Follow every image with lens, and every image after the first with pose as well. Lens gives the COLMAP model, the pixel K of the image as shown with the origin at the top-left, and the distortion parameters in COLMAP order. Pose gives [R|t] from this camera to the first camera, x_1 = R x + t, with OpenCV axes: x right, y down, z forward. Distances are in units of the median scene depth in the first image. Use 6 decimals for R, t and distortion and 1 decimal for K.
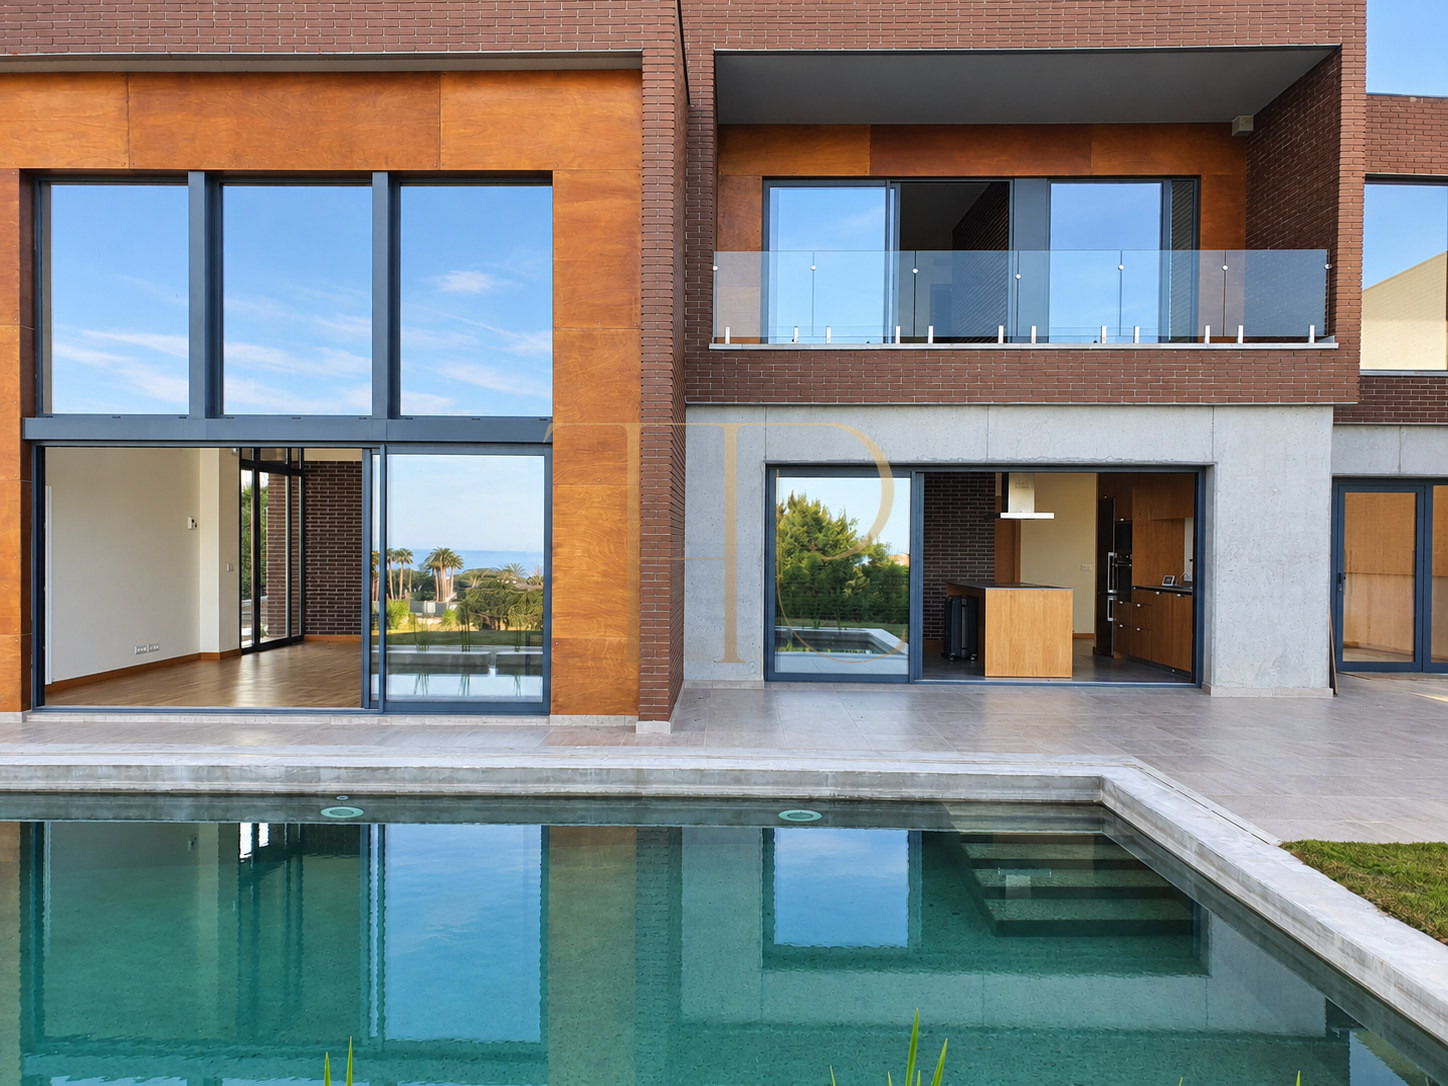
lens RADIAL K [[1129.9, 0, 722.0], [0, 1129.9, 554.6], [0, 0, 1]] dist [0.036076, -0.004014]
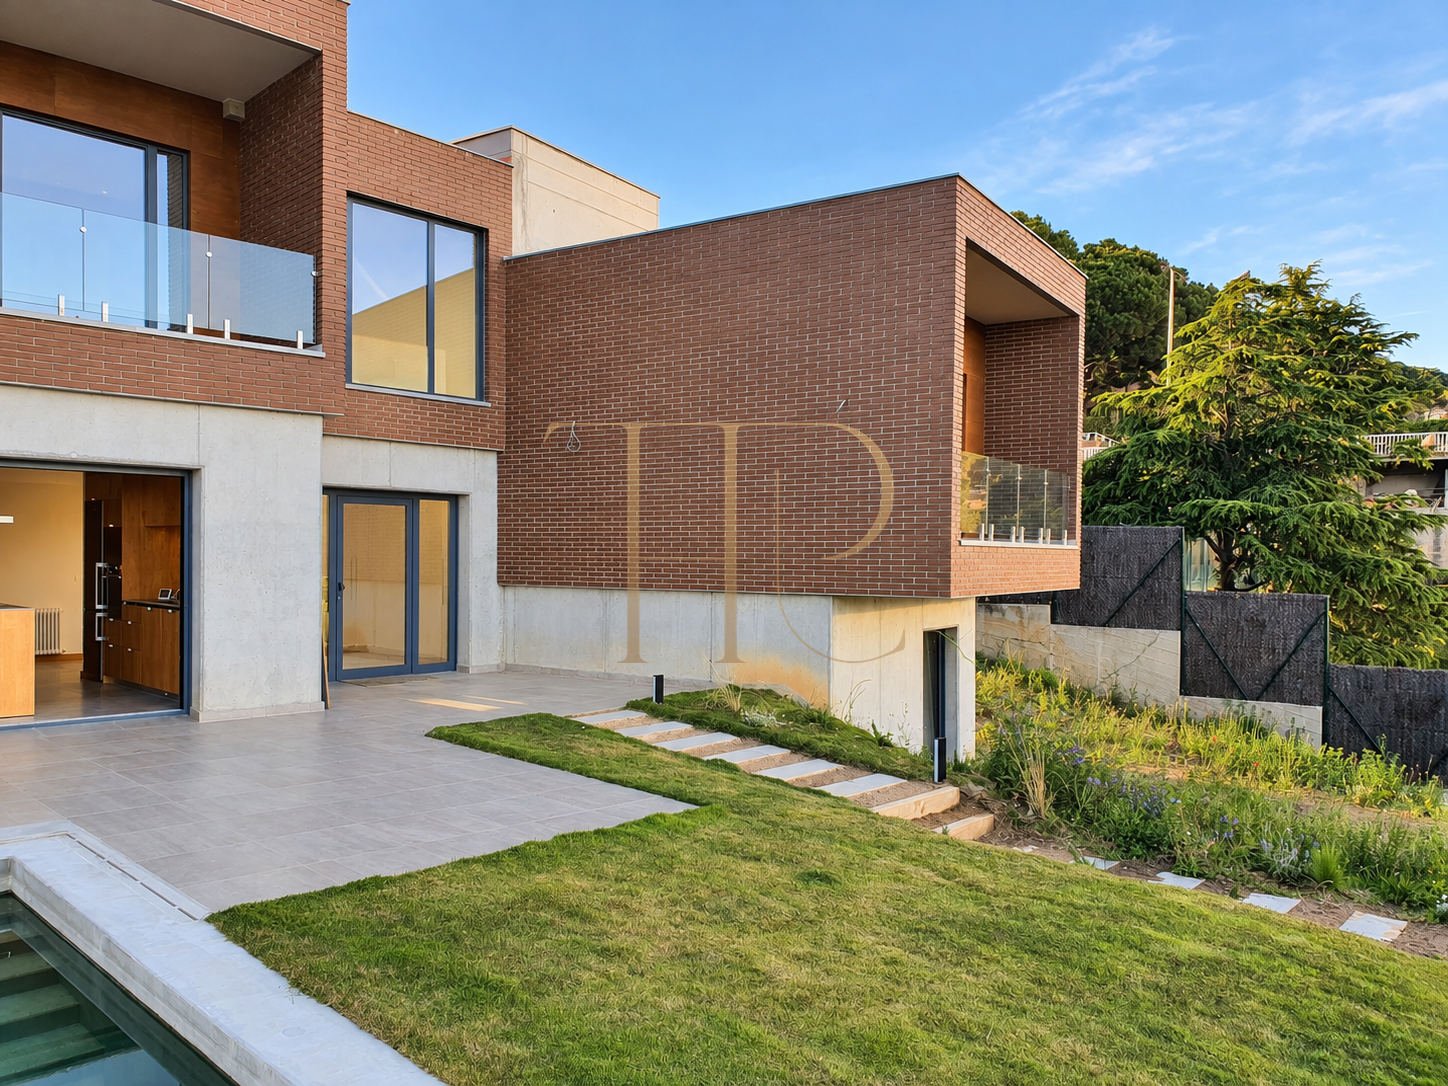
lens RADIAL K [[1129.9, 0, 722.0], [0, 1129.9, 554.6], [0, 0, 1]] dist [0.036076, -0.004014]
pose [[0.702594, -0.001650, 0.711589, 0.077130], [0.002664, 0.999996, -0.000312, -0.008653], [-0.711586, 0.002115, 0.702596, 0.062203]]
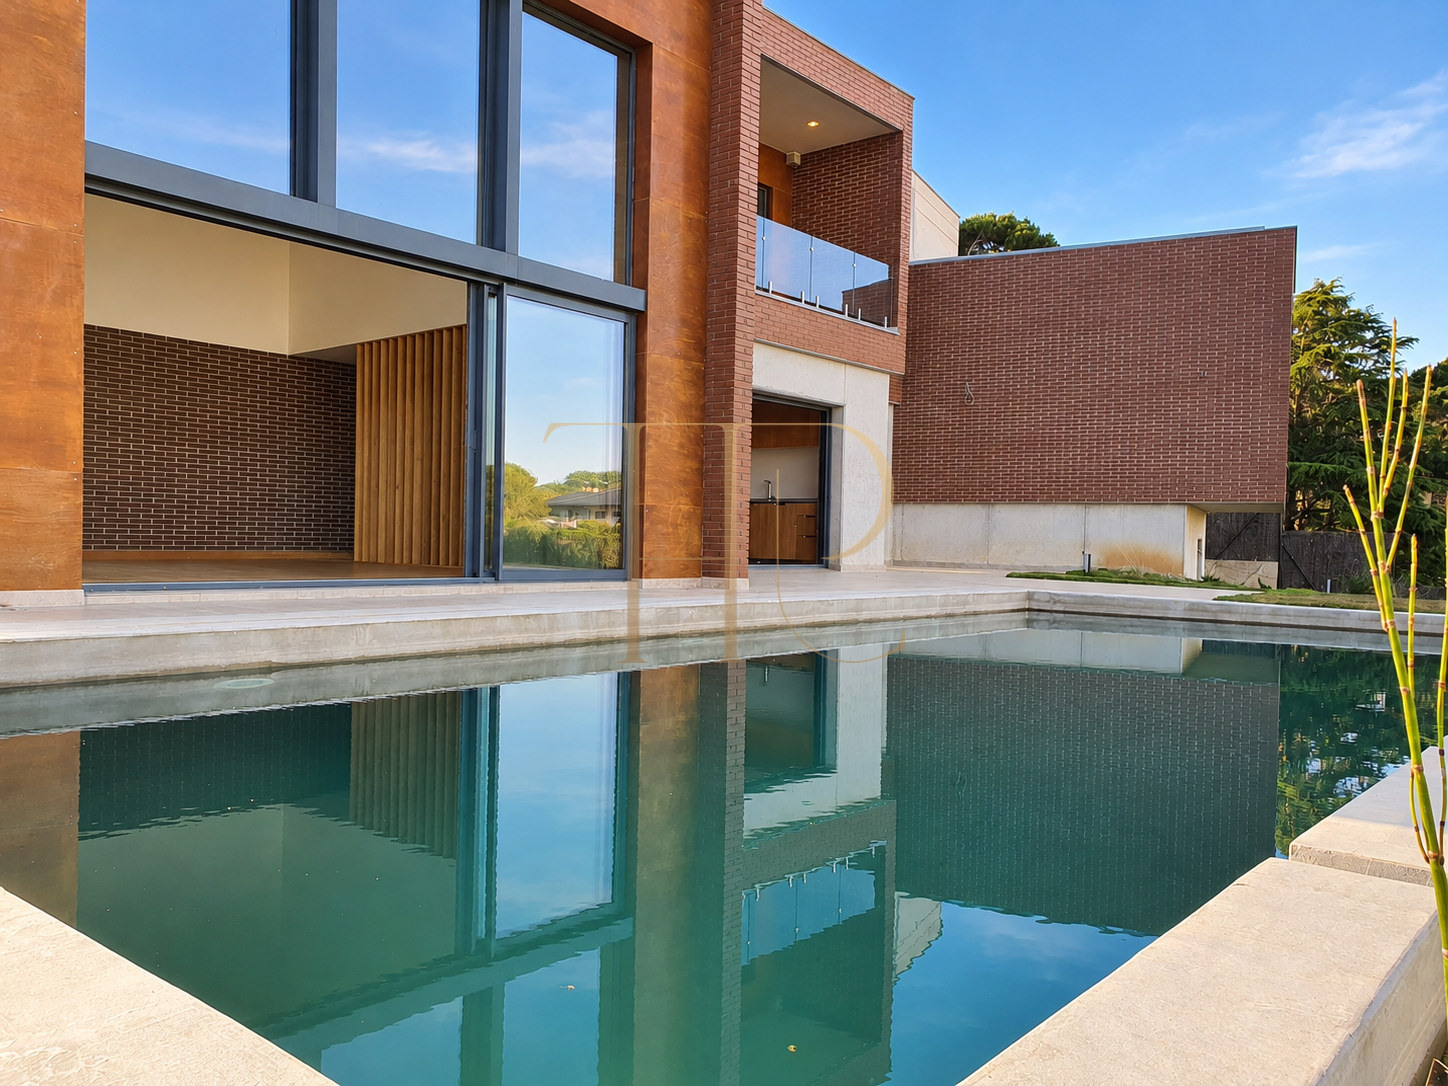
lens RADIAL K [[1160.8, 0, 724.0], [0, 1160.8, 543.0], [0, 0, 1]] dist [-0.007407, 0.169780]
pose [[0.611227, 0.006397, 0.791430, -0.788467], [-0.017248, 0.999838, 0.005239, 0.086728], [-0.791267, -0.016852, 0.611238, 0.248735]]
